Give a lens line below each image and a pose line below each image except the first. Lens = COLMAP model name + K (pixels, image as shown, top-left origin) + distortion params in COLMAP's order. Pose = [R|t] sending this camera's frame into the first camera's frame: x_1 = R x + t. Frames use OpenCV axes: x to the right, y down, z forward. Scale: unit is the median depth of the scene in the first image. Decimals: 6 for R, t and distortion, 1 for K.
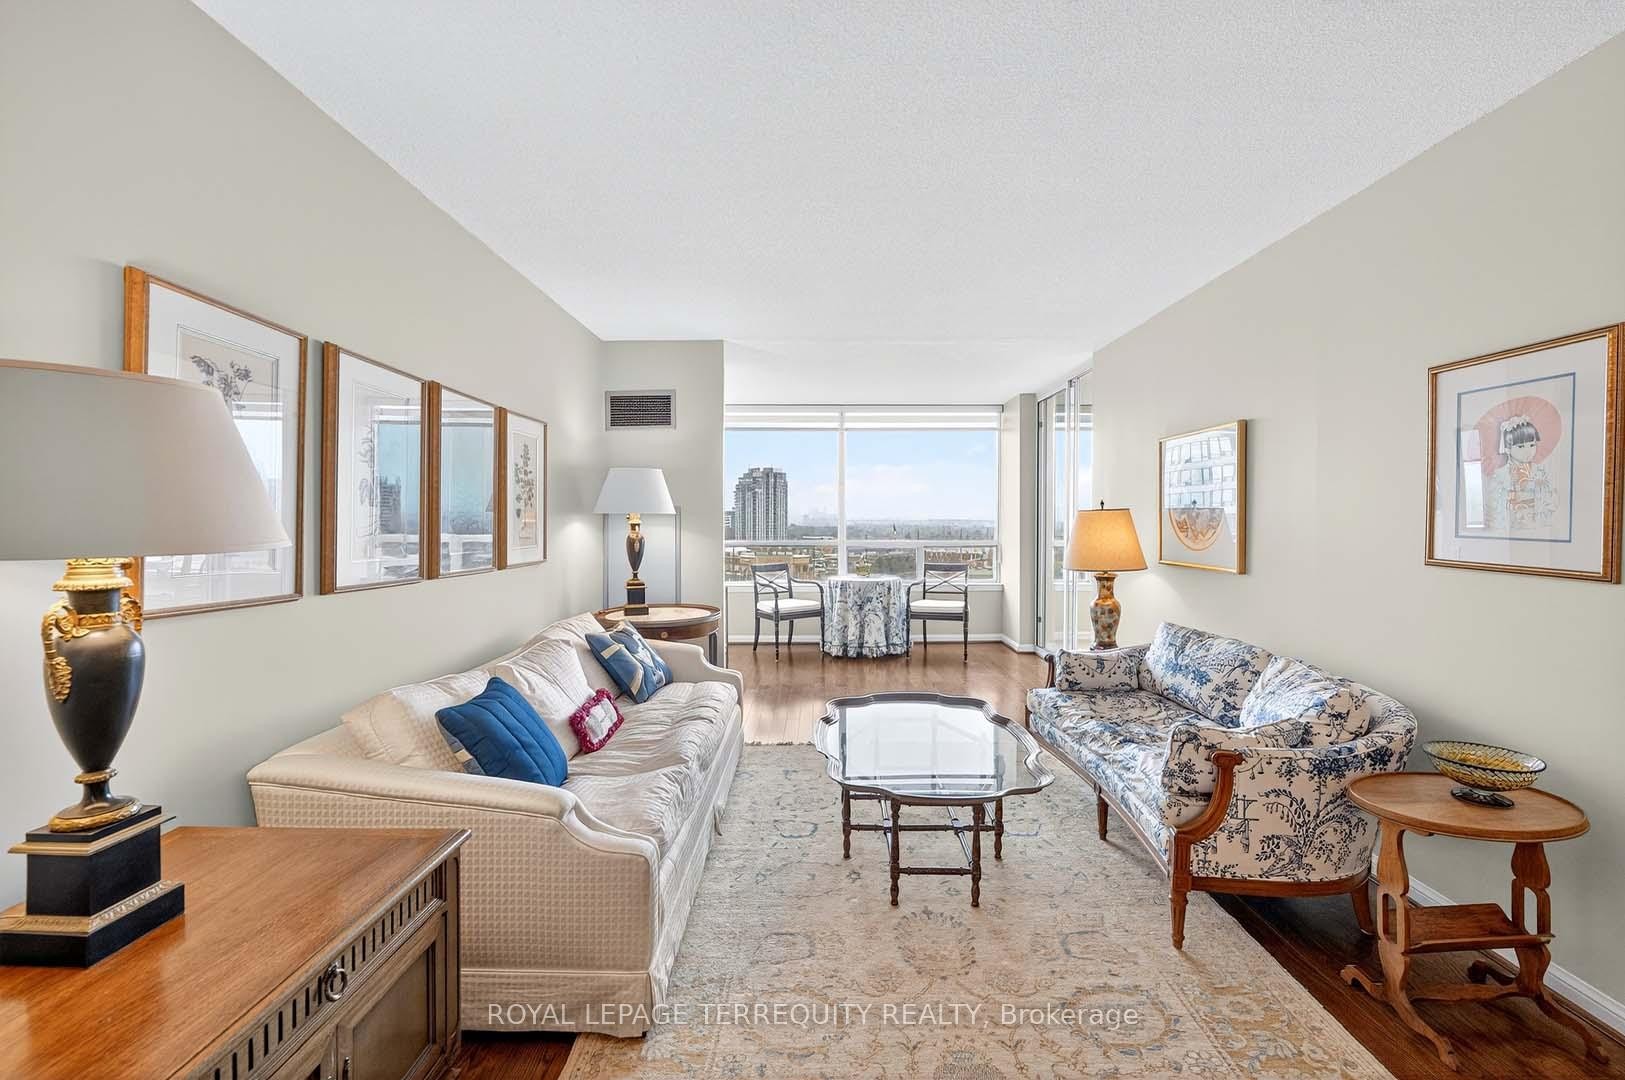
lens RADIAL K [[651.9, 0, 819.9], [0, 651.9, 528.8], [0, 0, 1]] dist [-0.005361, 0.000268]
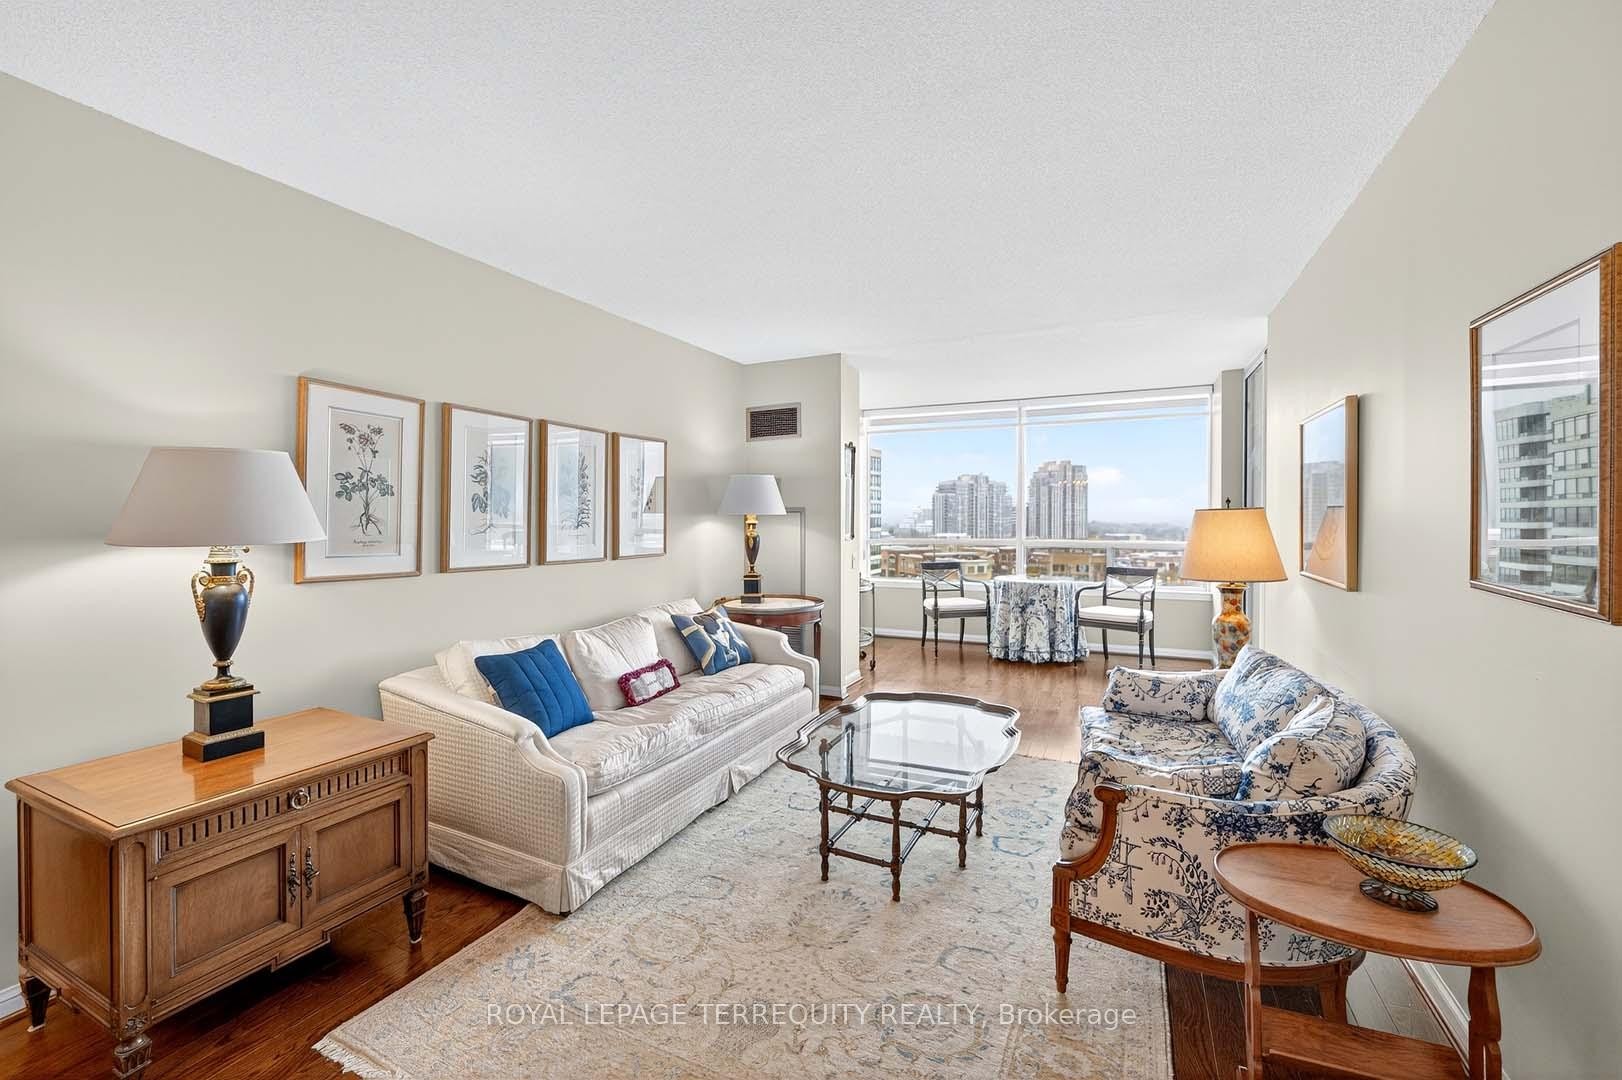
lens RADIAL K [[650.7, 0, 818.4], [0, 650.7, 528.8], [0, 0, 1]] dist [-0.005361, 0.000268]
pose [[0.903883, 0.006542, -0.427730, 0.499989], [-0.003911, 0.999968, 0.007030, -0.010433], [0.427762, -0.004681, 0.903879, 0.021496]]
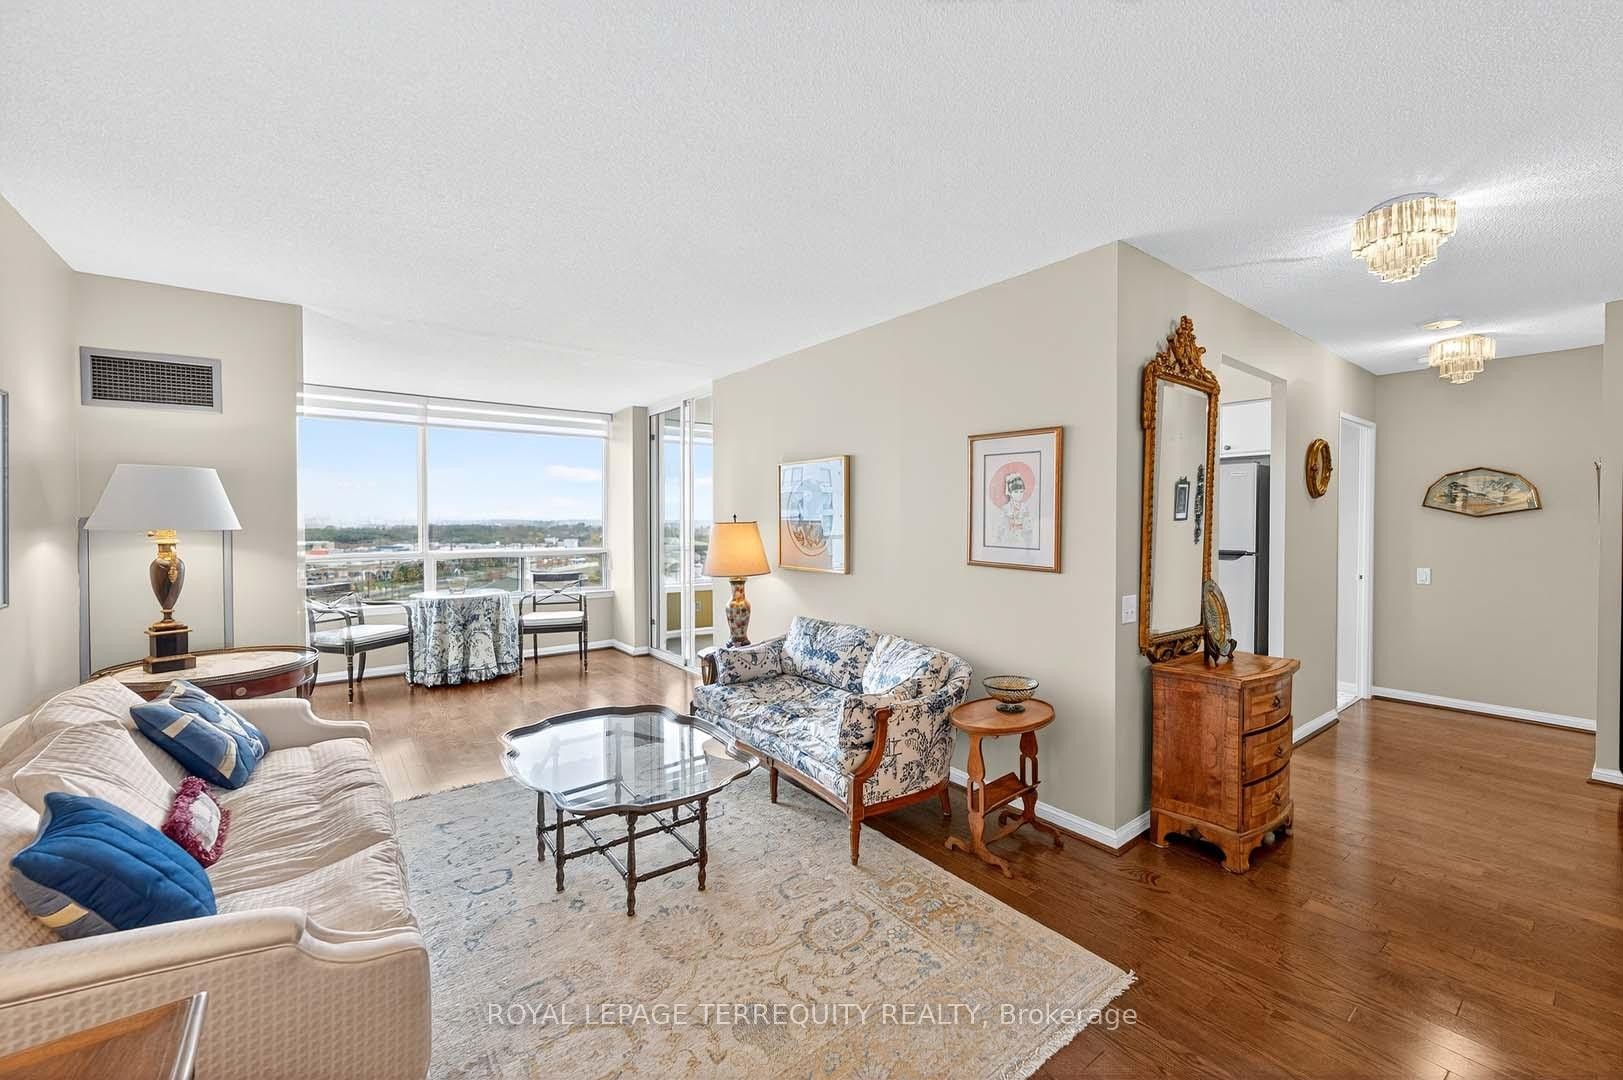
lens RADIAL K [[651.1, 0, 818.9], [0, 651.1, 528.8], [0, 0, 1]] dist [-0.005361, 0.000268]
pose [[0.790237, -0.007454, 0.612756, -0.245653], [0.007726, 0.999968, 0.002200, -0.030833], [-0.612753, 0.002996, 0.790269, 0.001121]]
